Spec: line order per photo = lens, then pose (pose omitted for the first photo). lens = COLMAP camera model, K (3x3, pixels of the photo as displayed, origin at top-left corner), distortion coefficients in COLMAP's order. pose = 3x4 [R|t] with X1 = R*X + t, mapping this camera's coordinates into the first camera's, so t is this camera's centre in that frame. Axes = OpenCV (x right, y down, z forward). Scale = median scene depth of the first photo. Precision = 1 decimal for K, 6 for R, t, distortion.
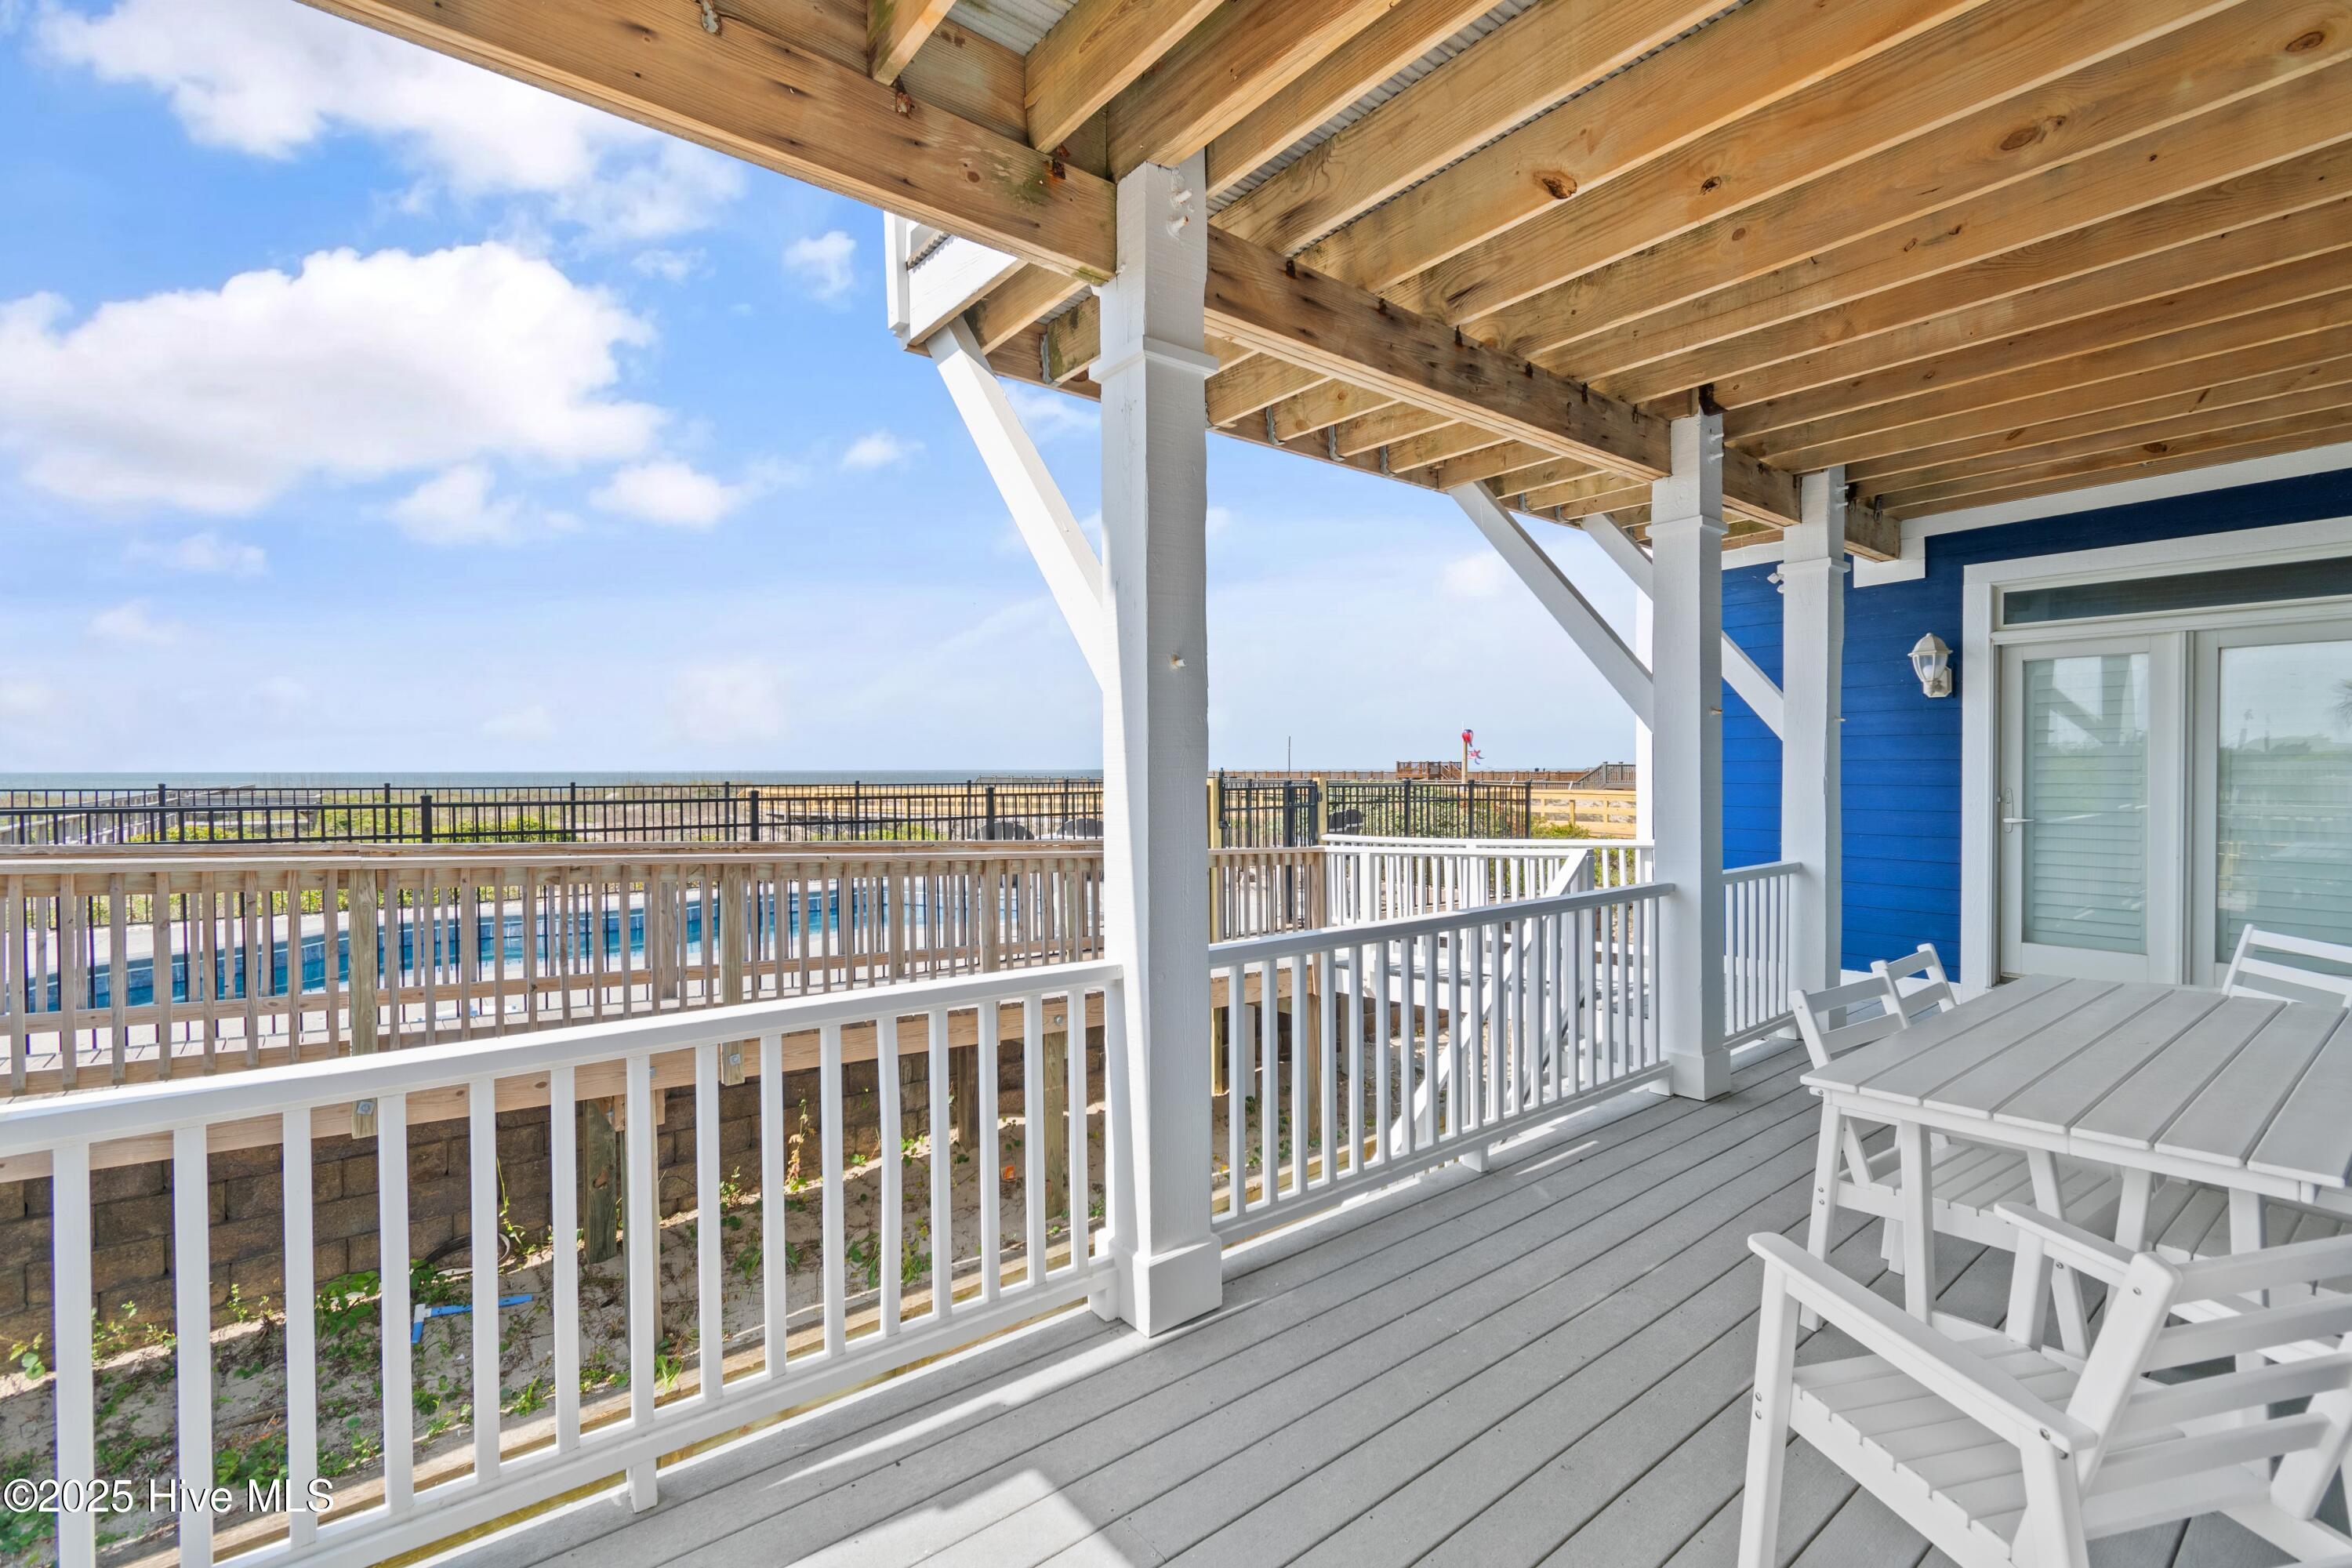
lens RADIAL K [[1046.5, 0, 1170.4], [0, 1046.5, 784.5], [0, 0, 1]] dist [0.002887, 0.000082]
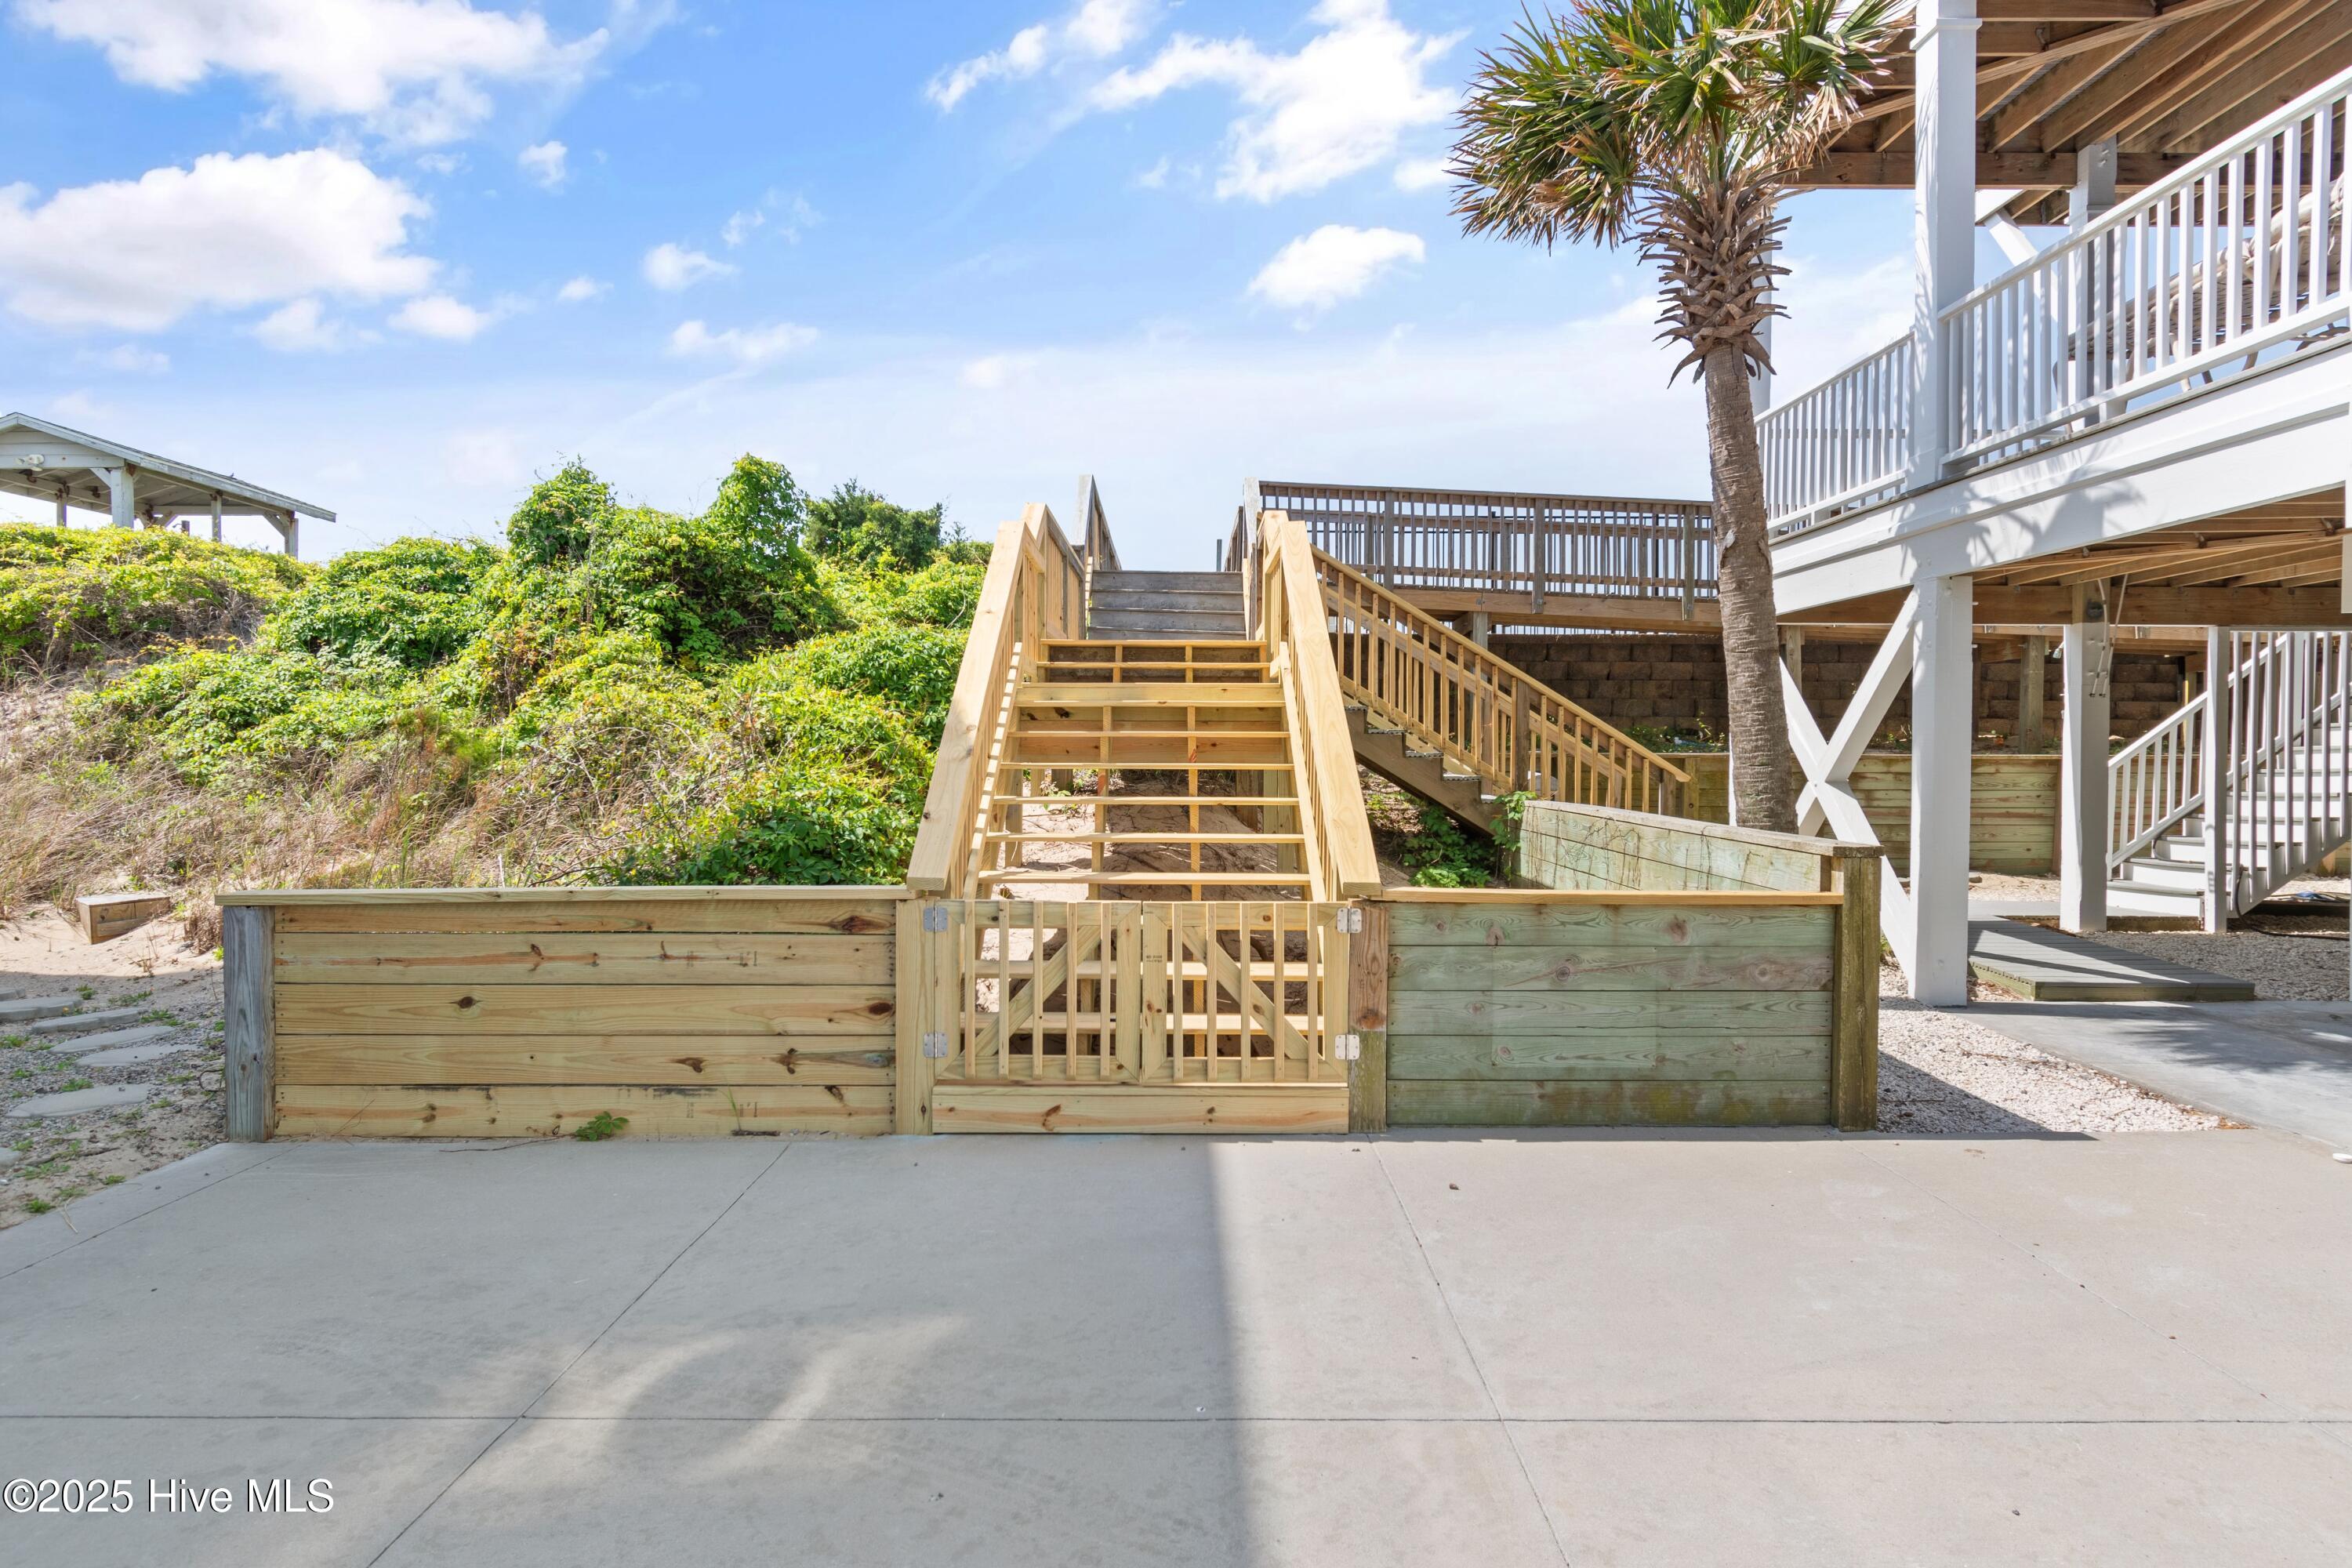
lens RADIAL K [[1294.3, 0, 1169.9], [0, 1294.3, 777.2], [0, 0, 1]] dist [0.006564, 0.001156]
pose [[0.770931, 0.018040, -0.636663, 0.177757], [-0.015738, 0.999833, 0.009274, 0.613230], [0.636724, 0.002871, 0.771086, -1.783236]]
